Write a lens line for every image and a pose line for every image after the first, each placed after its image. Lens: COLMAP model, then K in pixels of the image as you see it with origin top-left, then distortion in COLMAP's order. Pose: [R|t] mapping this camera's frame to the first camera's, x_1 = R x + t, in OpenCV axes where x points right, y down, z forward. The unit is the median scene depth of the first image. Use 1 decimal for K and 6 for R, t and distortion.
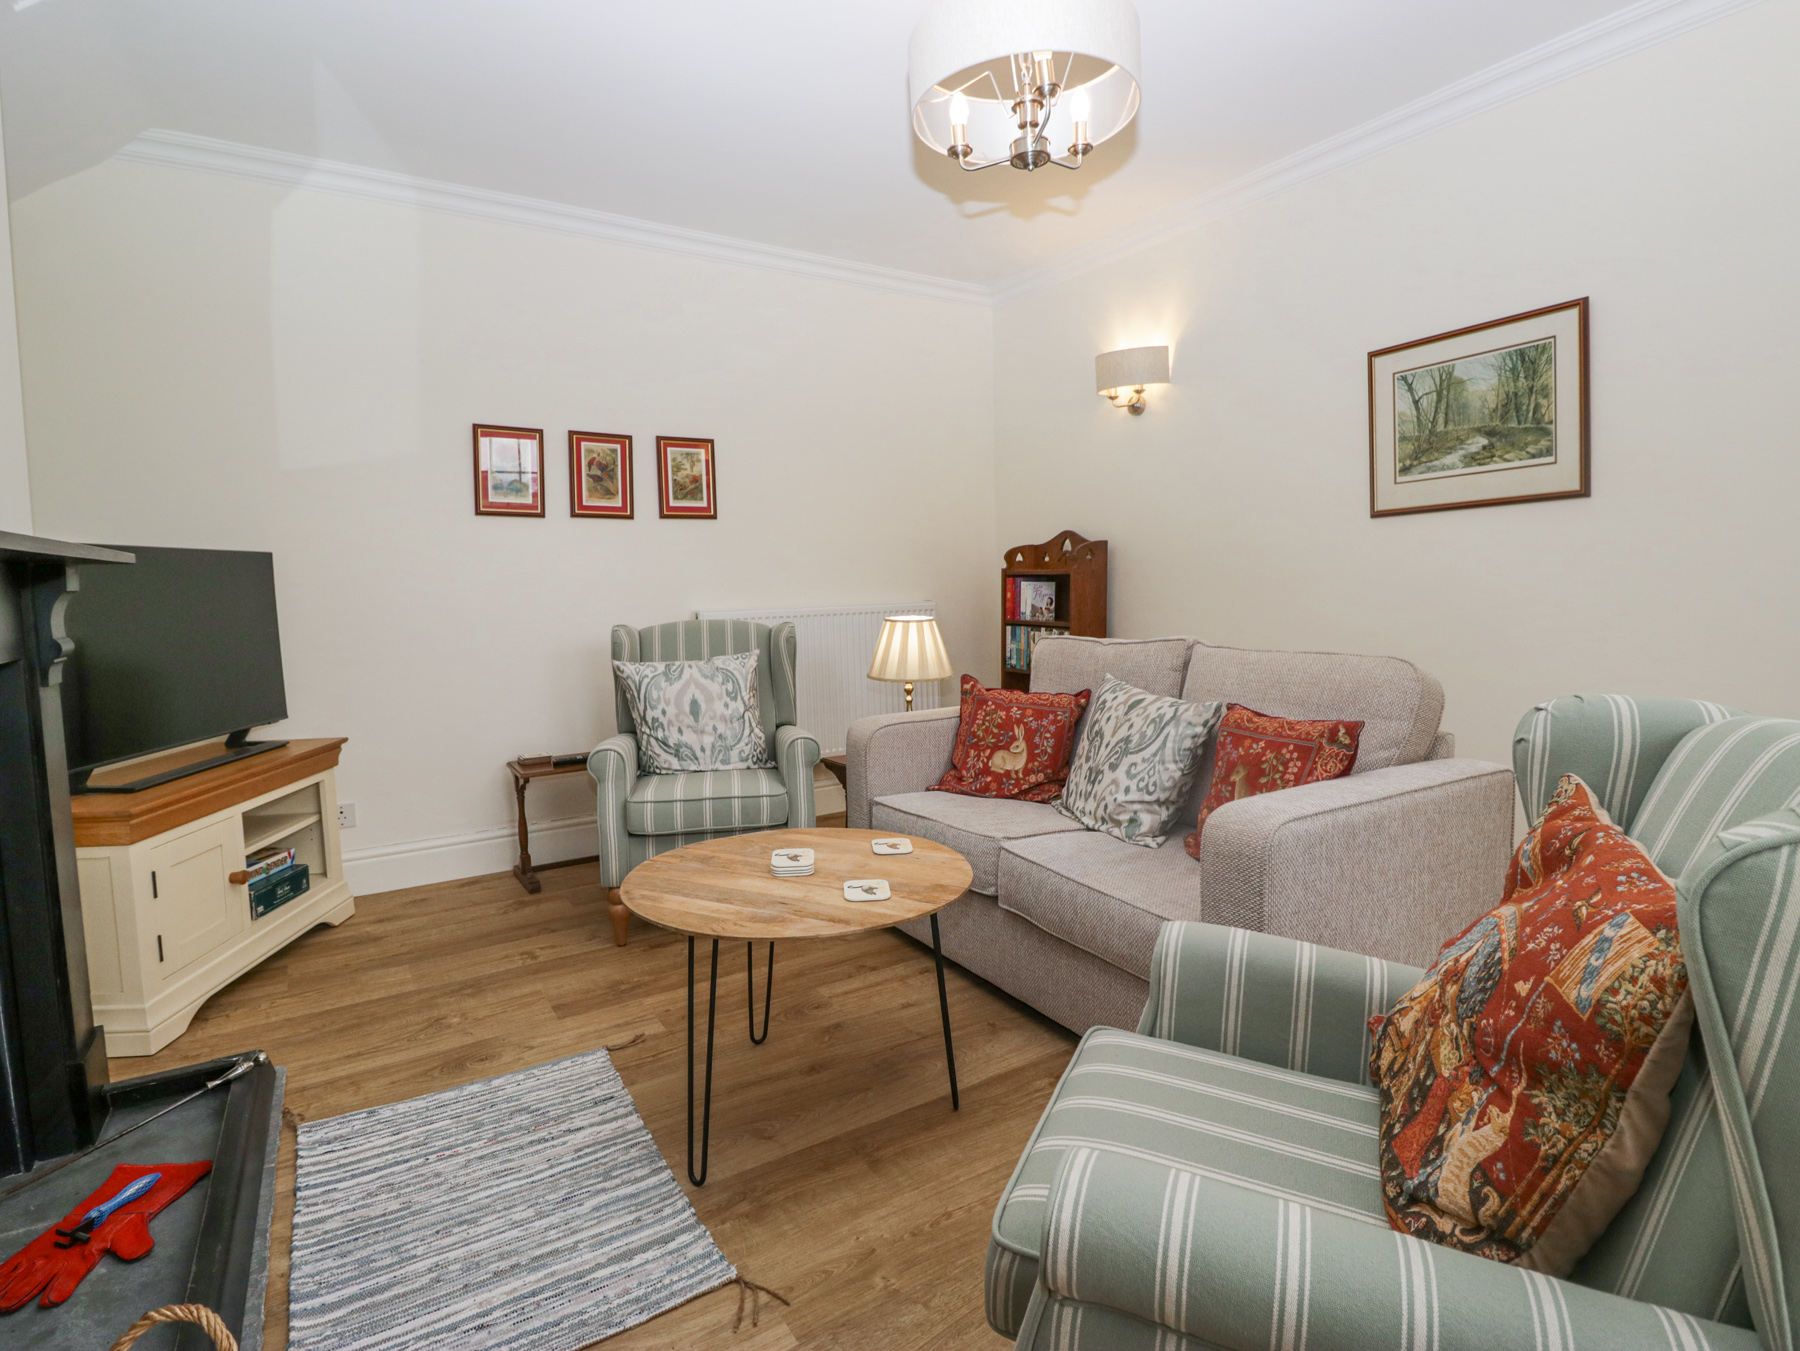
lens RADIAL K [[936.5, 0, 914.7], [0, 936.5, 653.4], [0, 0, 1]] dist [0.003113, -0.015120]
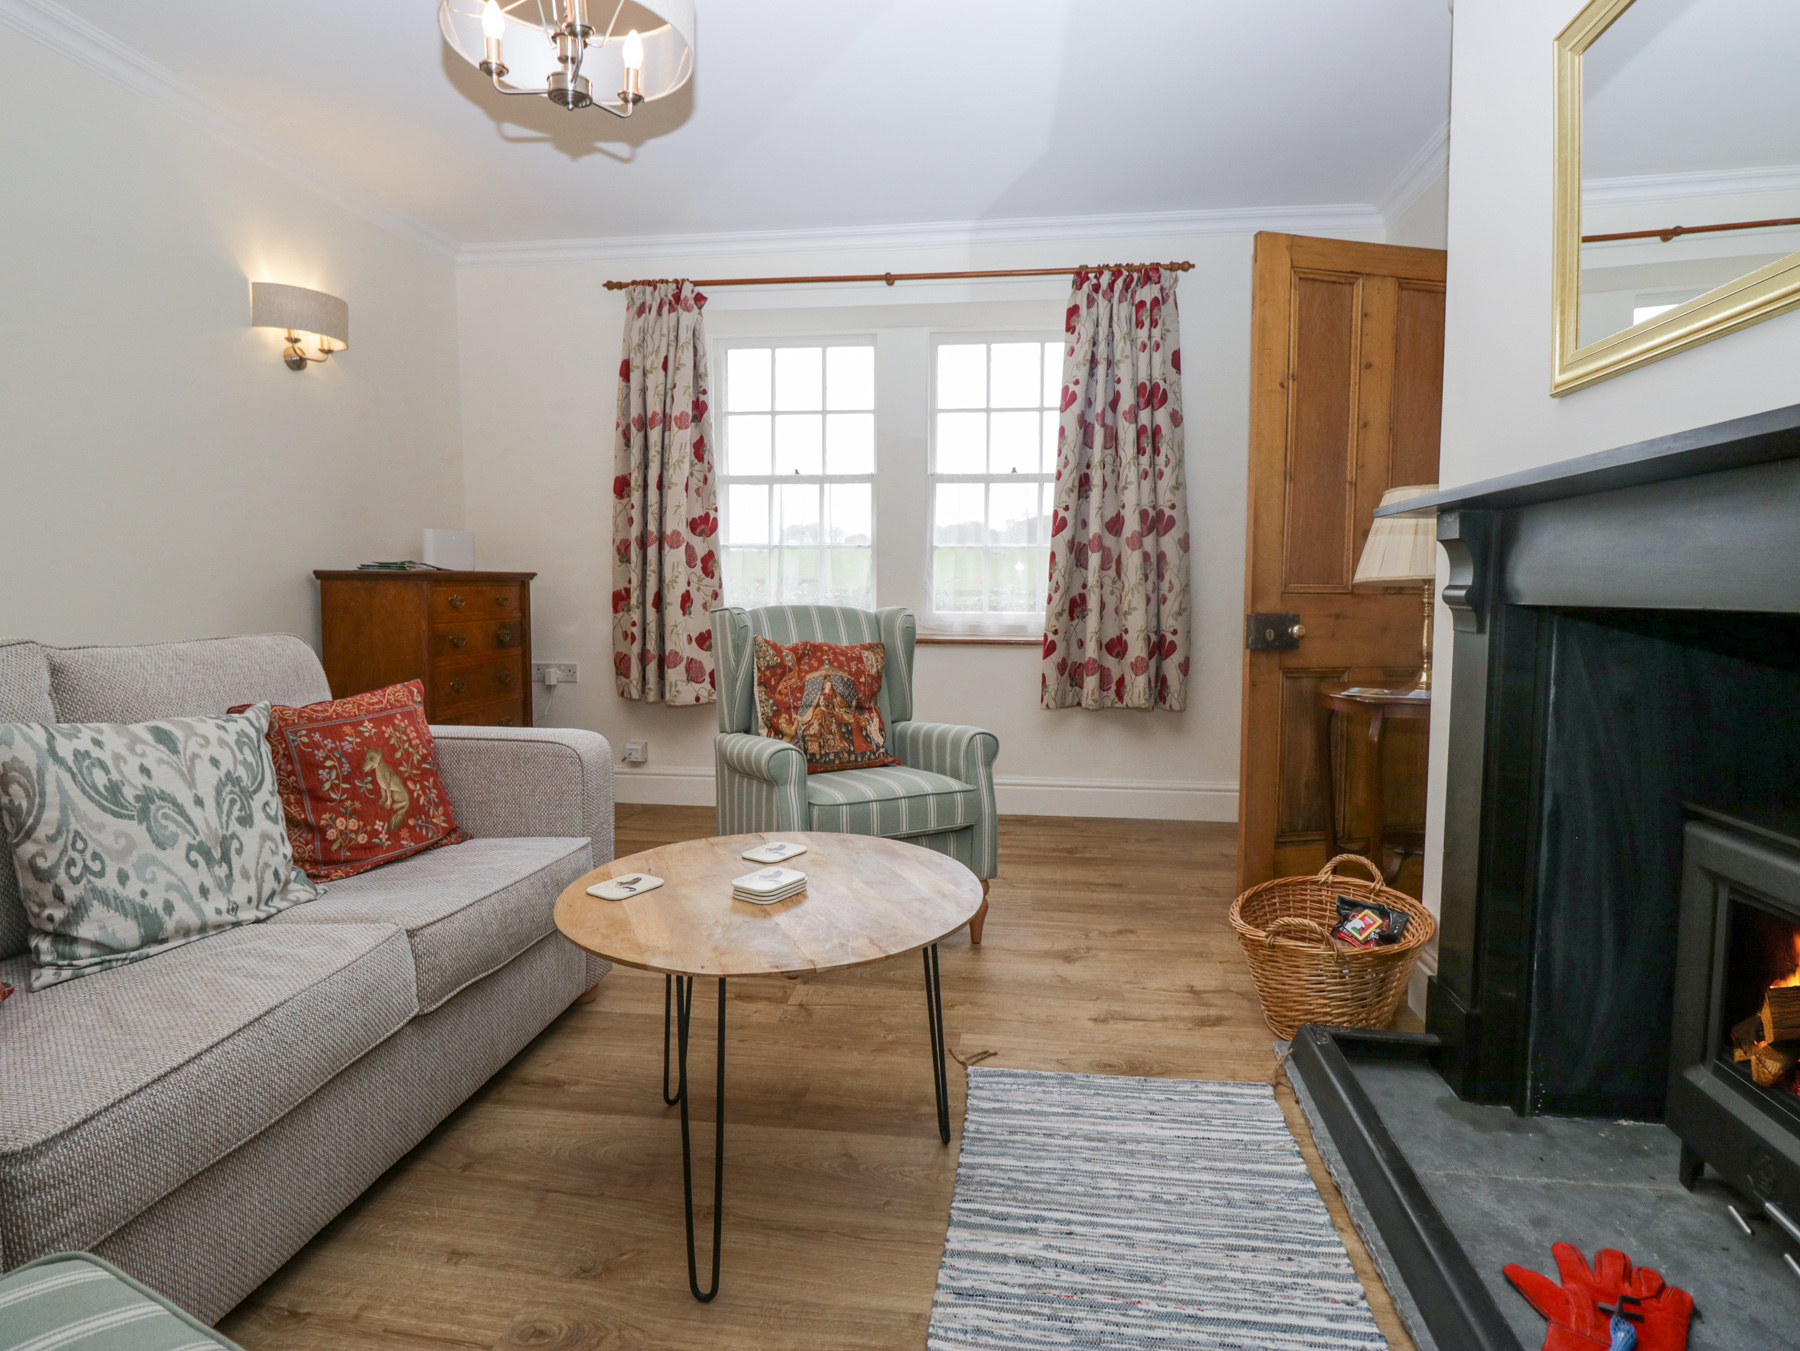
lens RADIAL K [[939.7, 0, 904.2], [0, 939.7, 657.6], [0, 0, 1]] dist [0.001329, -0.016813]
pose [[-0.764896, -0.032867, 0.643314, -0.546284], [0.061098, 0.990493, 0.123250, -0.045200], [-0.641249, 0.133579, -0.755616, 1.134405]]
